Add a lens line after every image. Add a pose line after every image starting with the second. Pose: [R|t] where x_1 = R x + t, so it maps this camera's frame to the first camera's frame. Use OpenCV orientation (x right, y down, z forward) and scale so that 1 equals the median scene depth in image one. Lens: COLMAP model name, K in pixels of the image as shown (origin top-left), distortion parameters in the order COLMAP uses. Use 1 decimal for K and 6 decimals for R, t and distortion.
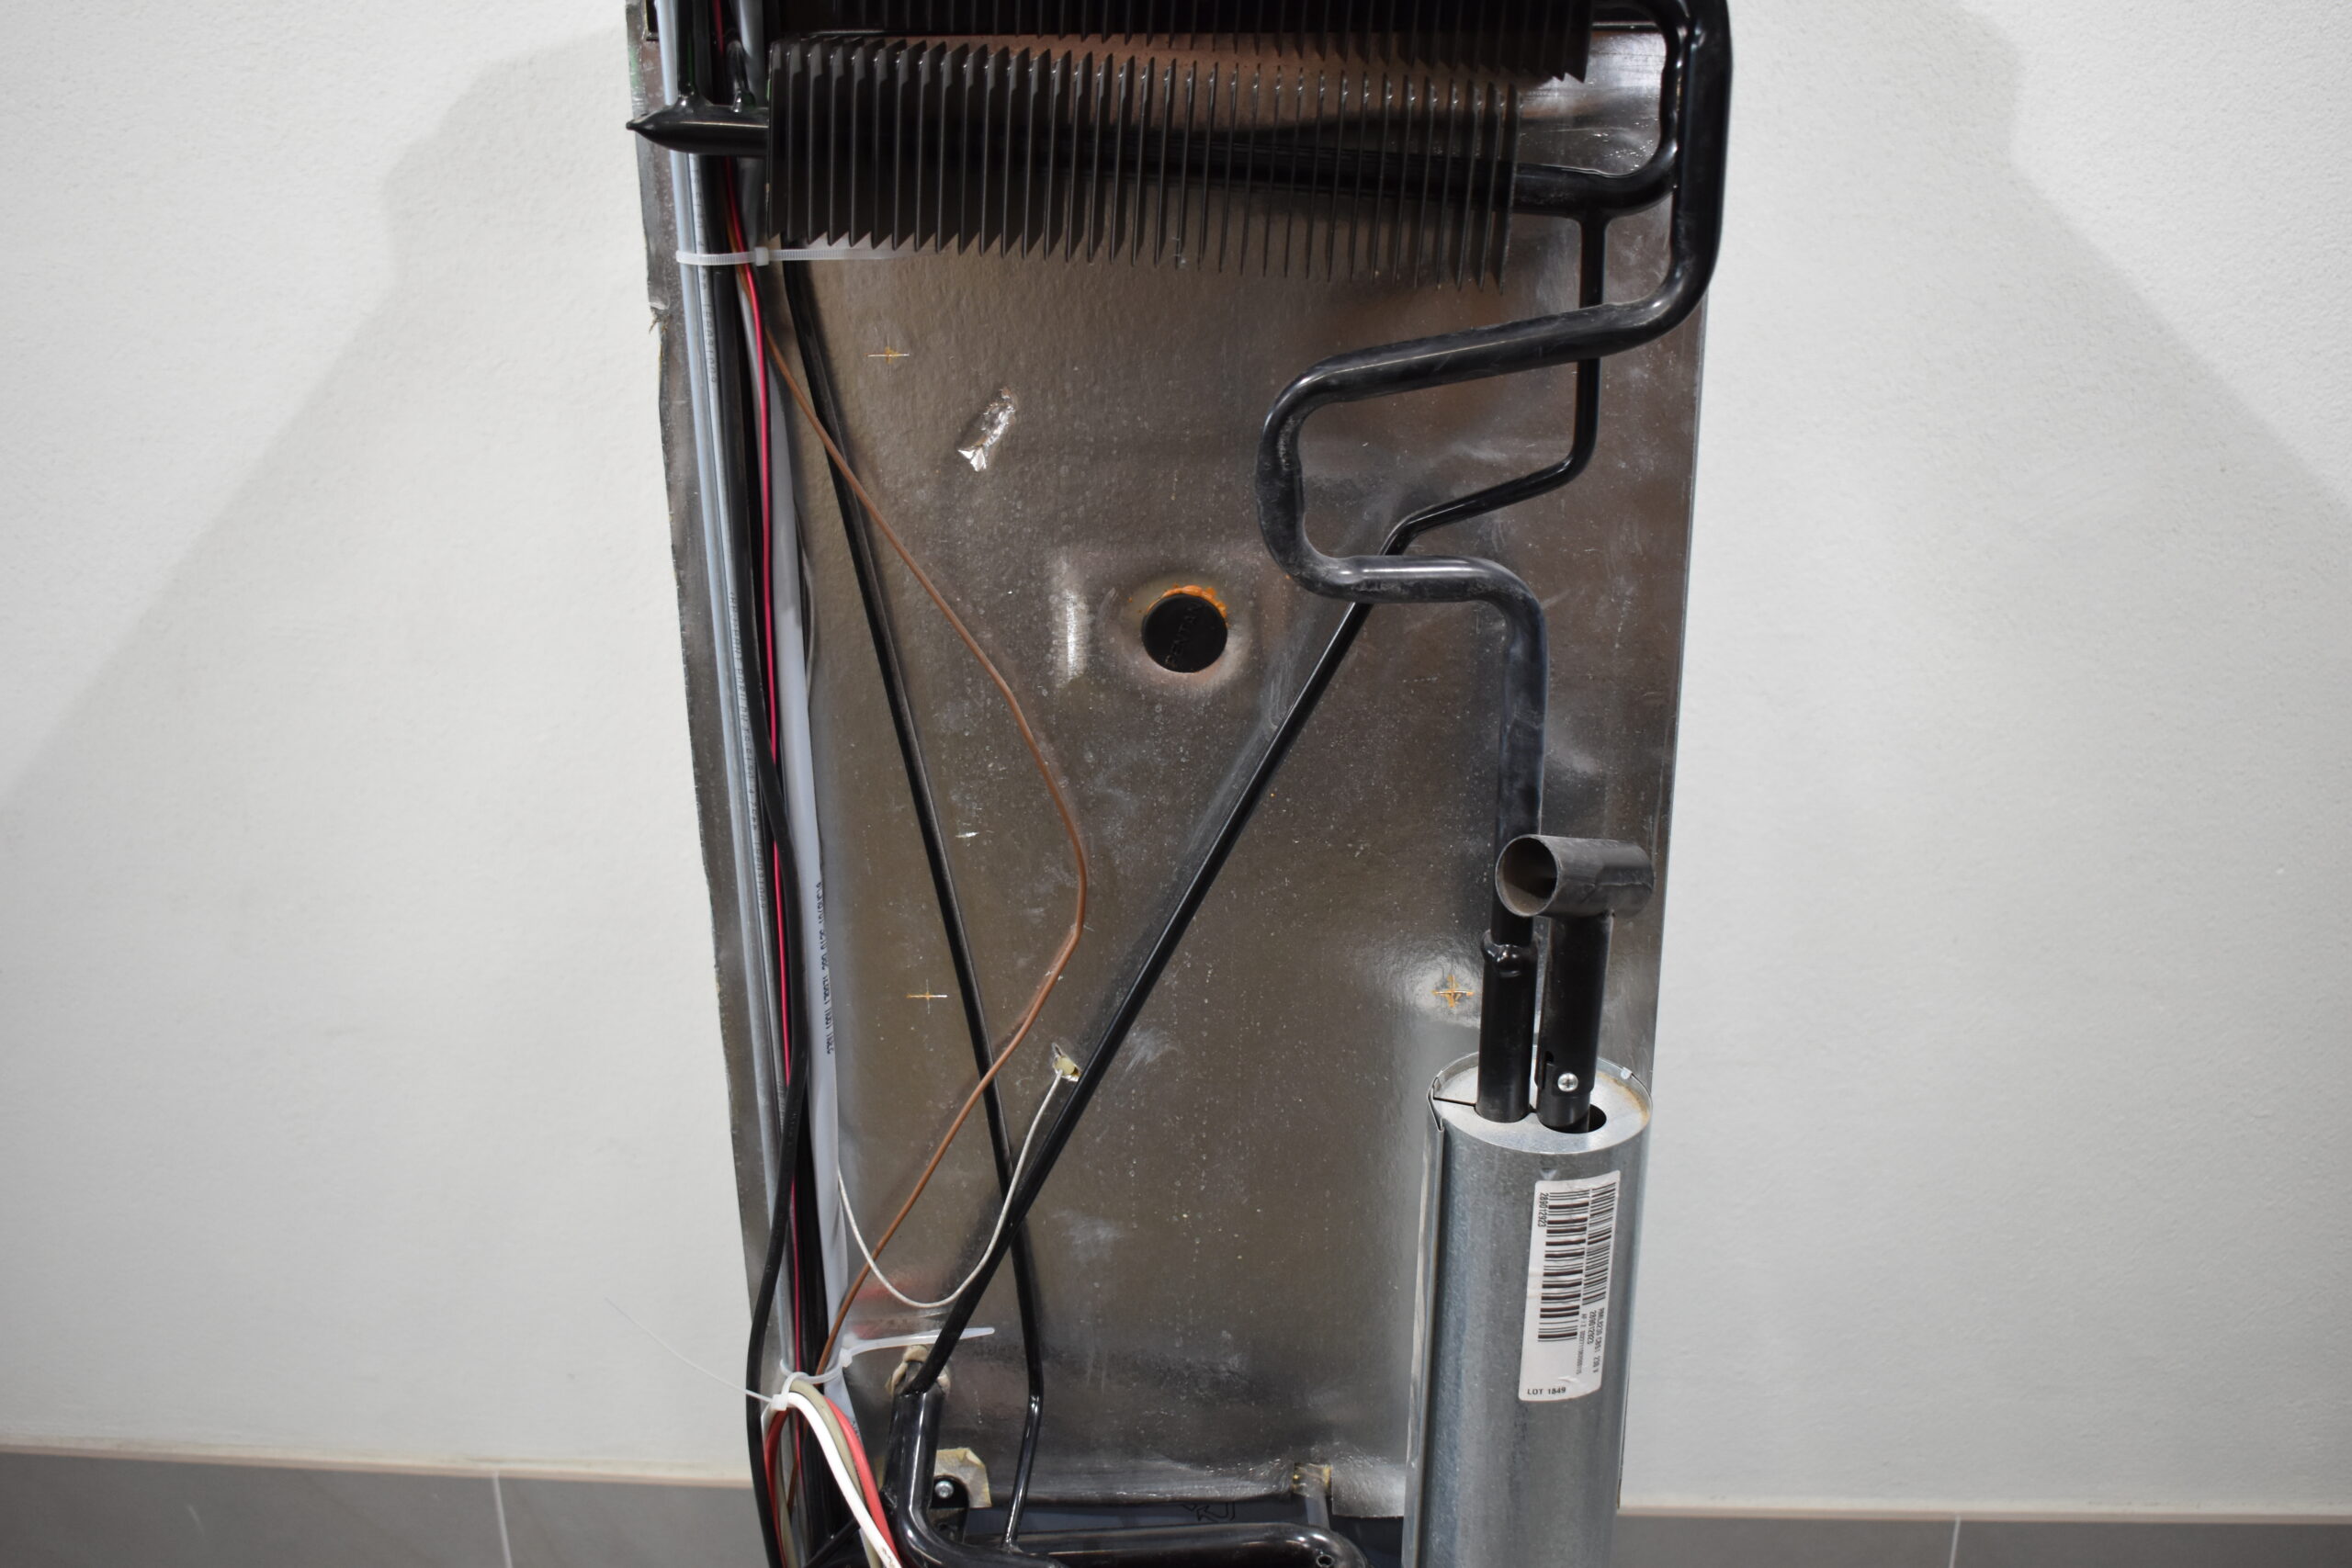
lens RADIAL K [[2337.9, 0, 1172.7], [0, 2337.9, 786.9], [0, 0, 1]] dist [-0.075893, 0.000000]
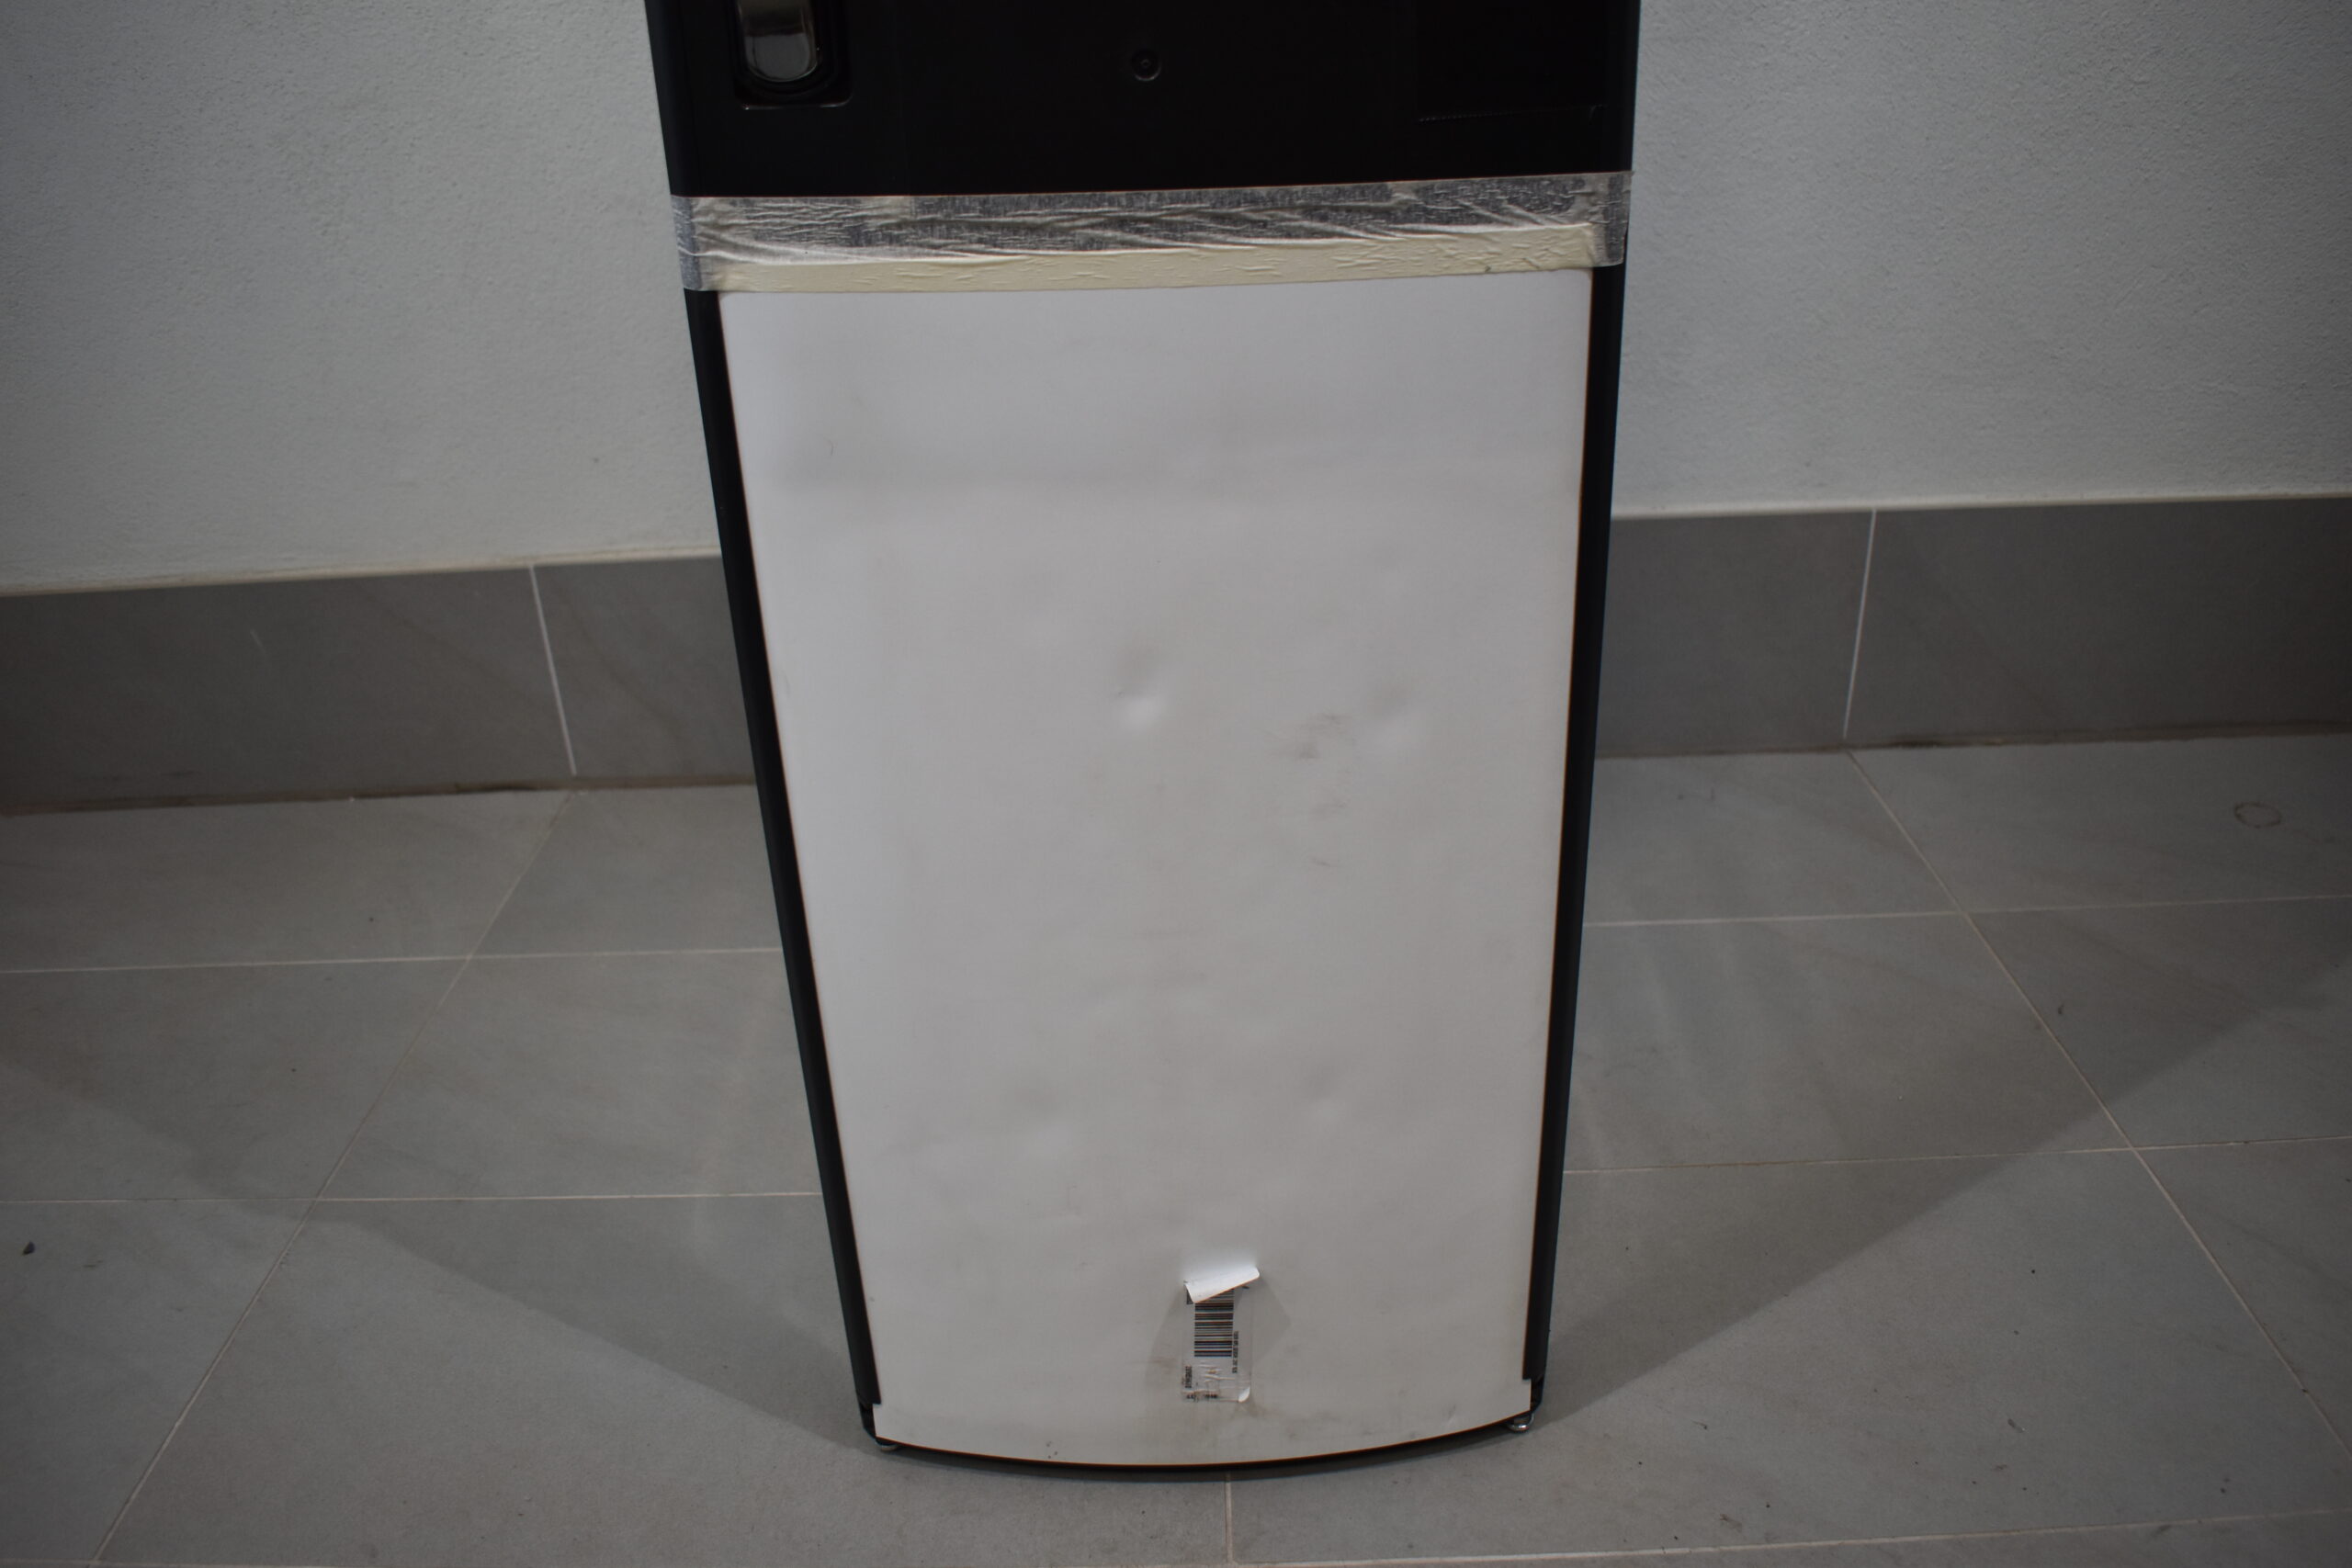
lens RADIAL K [[1824.7, 0, 1174.8], [0, 1824.7, 784.9], [0, 0, 1]] dist [-0.098125, 0.014302]
pose [[0.997412, -0.055409, 0.045826, -0.043264], [0.050260, 0.993015, 0.106750, 0.365908], [-0.051421, -0.104171, 0.993229, 0.158495]]
